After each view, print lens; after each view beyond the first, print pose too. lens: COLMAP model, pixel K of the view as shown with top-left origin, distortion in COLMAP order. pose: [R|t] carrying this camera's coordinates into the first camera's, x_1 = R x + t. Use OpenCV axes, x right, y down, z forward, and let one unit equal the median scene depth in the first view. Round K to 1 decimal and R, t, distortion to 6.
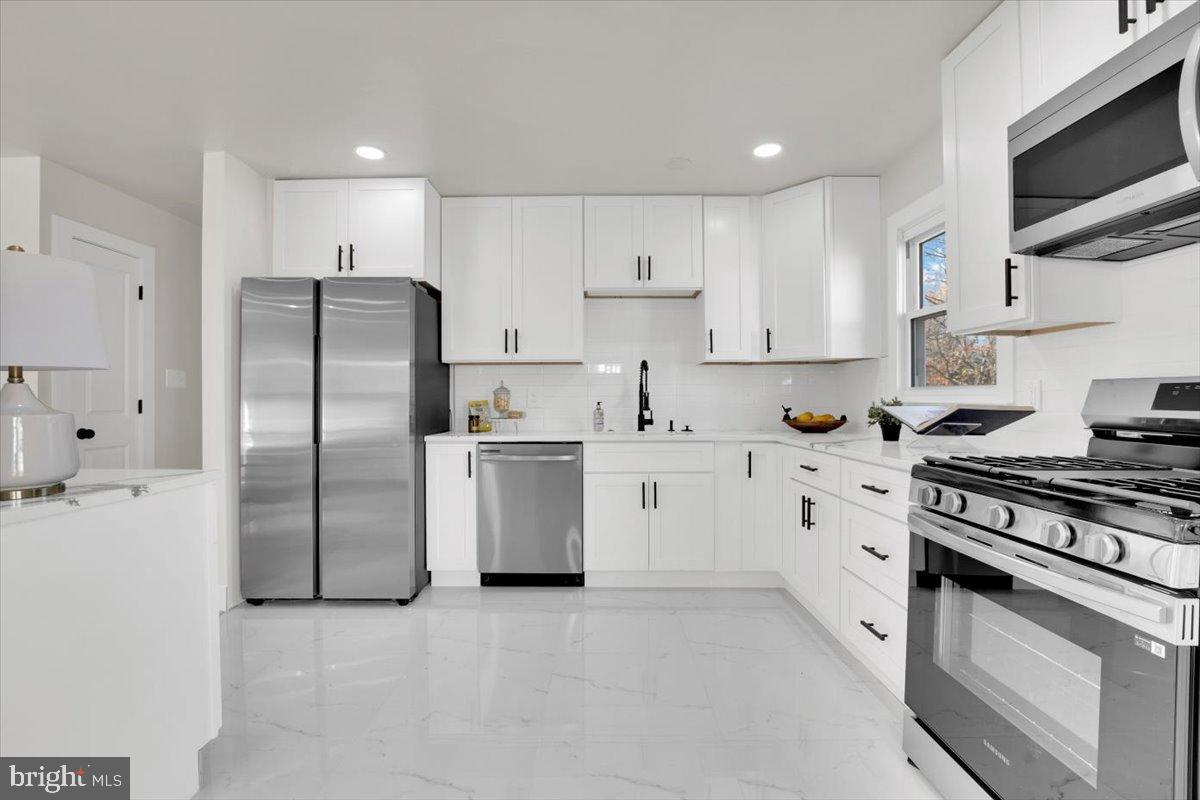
lens RADIAL K [[533.2, 0, 623.7], [0, 533.2, 402.8], [0, 0, 1]] dist [-0.001142, 0.000205]
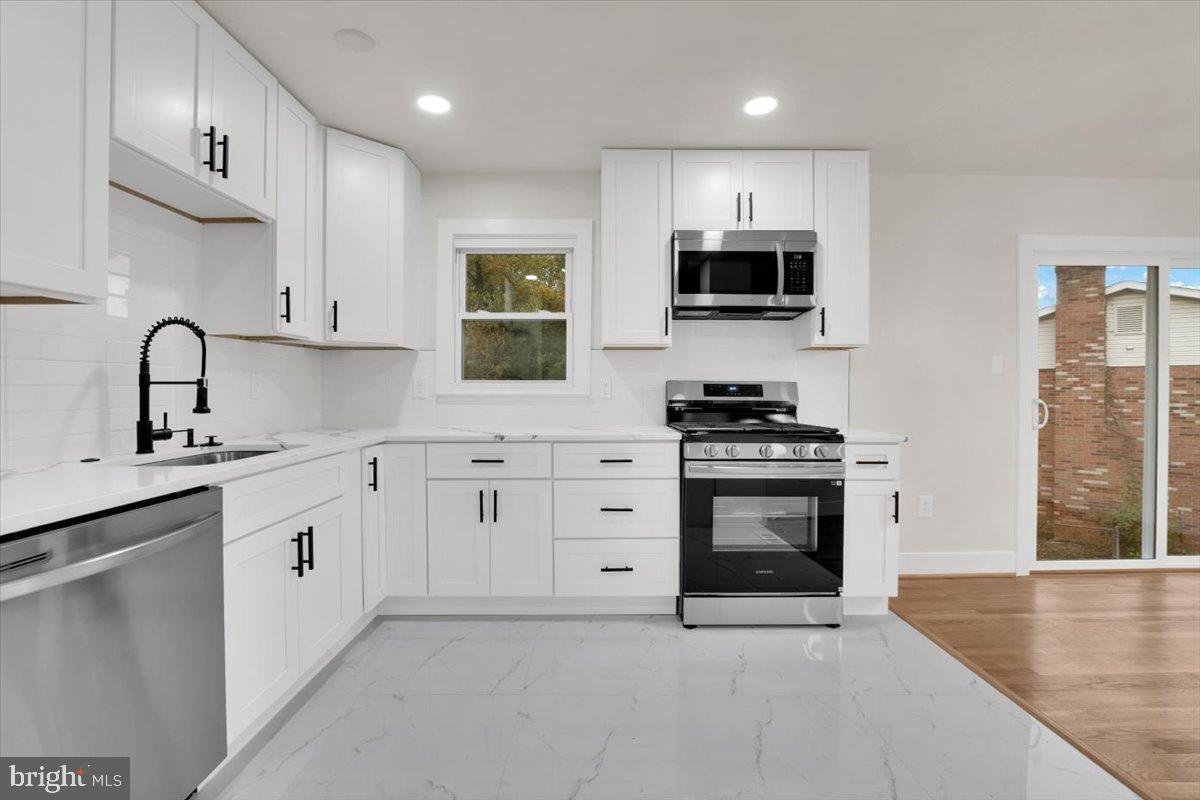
lens RADIAL K [[513.0, 0, 597.8], [0, 513.0, 394.5], [0, 0, 1]] dist [-0.022978, 0.000083]
pose [[0.045702, -0.008561, 0.998918, -0.515461], [0.005265, 0.999951, 0.008329, -0.006667], [-0.998941, 0.004879, 0.045744, 0.654269]]
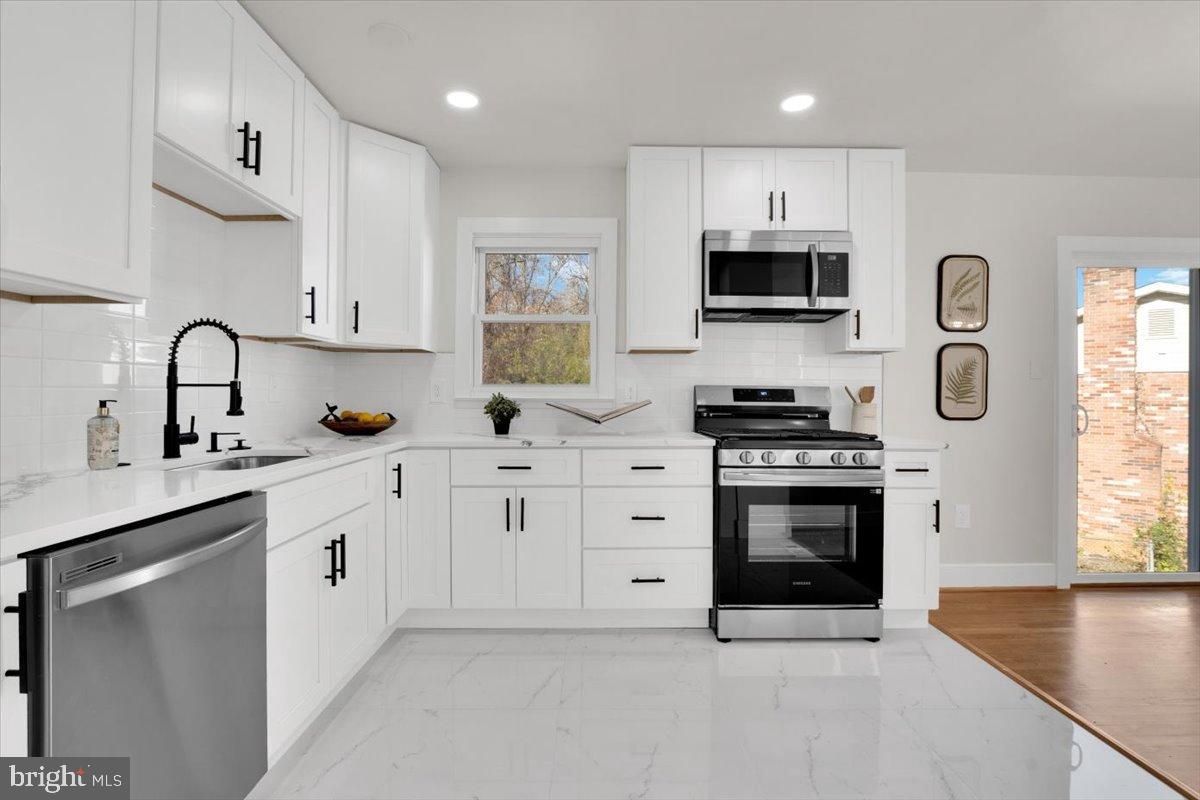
lens RADIAL K [[539.9, 0, 600.2], [0, 539.9, 394.1], [0, 0, 1]] dist [-0.021173, -0.000127]
pose [[0.043477, 0.002952, 0.999050, -0.532526], [0.002590, 0.999992, -0.003068, -0.004872], [-0.999051, 0.002721, 0.043469, 0.699917]]
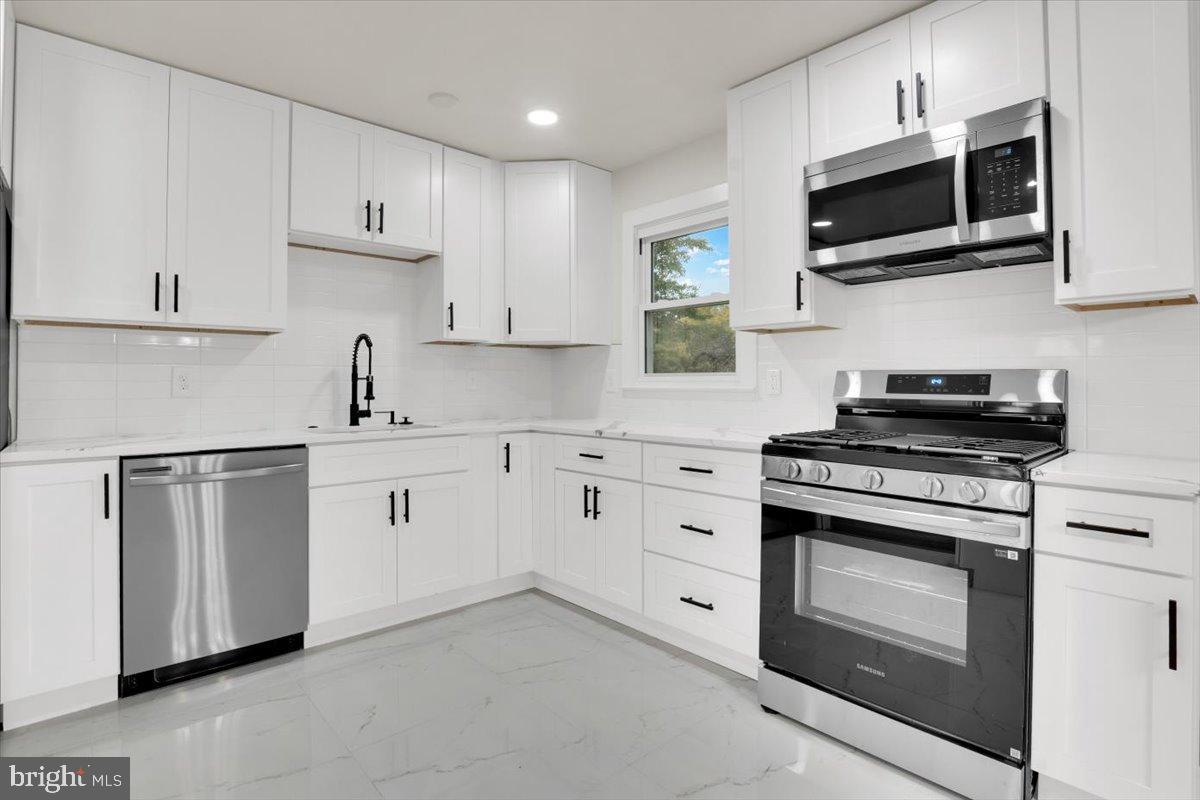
lens RADIAL K [[578.0, 0, 603.9], [0, 578.0, 375.1], [0, 0, 1]] dist [-0.011826, 0.000268]
pose [[0.761350, 0.010668, 0.648253, -0.279897], [0.002920, 0.999798, -0.019883, -0.003211], [-0.648334, 0.017031, 0.761165, 0.158600]]
